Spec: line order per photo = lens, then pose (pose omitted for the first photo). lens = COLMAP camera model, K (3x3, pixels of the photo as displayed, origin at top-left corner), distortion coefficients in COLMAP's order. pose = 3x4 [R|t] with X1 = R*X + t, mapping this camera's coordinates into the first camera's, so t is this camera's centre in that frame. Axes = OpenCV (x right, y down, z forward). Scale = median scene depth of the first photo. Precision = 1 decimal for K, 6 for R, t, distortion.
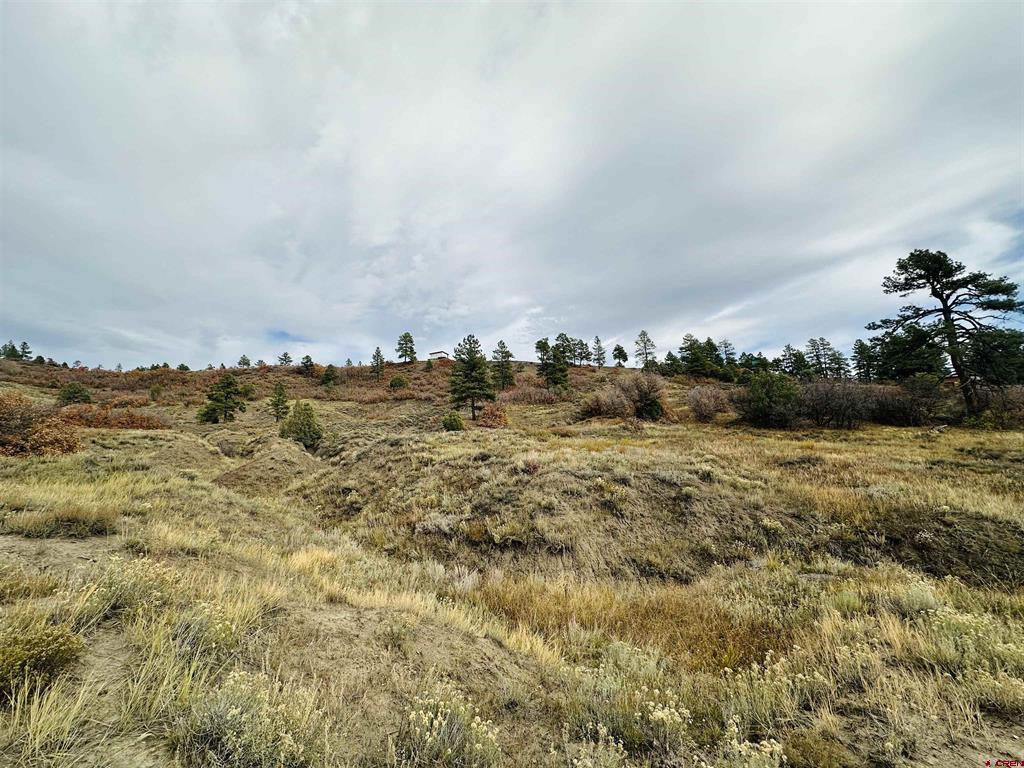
lens RADIAL K [[405.1, 0, 513.8], [0, 405.1, 386.6], [0, 0, 1]] dist [-0.006408, 0.001737]
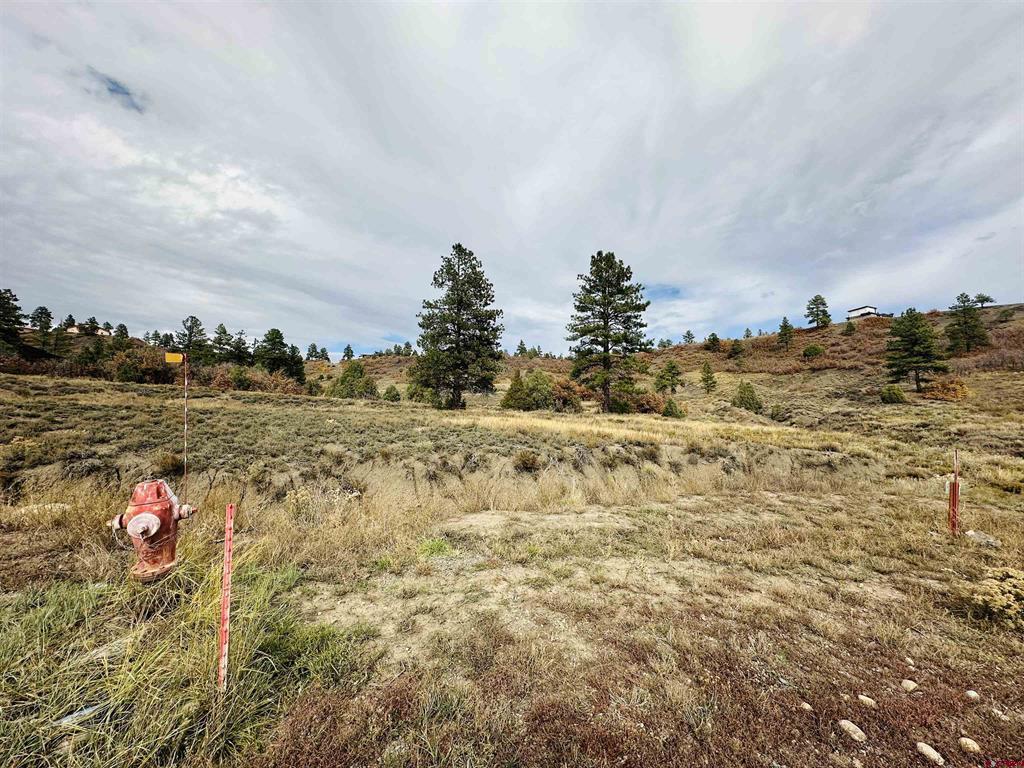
lens RADIAL K [[405.1, 0, 512.6], [0, 405.1, 383.4], [0, 0, 1]] dist [-0.006408, 0.001737]
pose [[0.625815, -0.027683, -0.779480, 0.028106], [0.087434, 0.995561, 0.034841, -0.034644], [0.775055, -0.089957, 0.625457, -0.228040]]
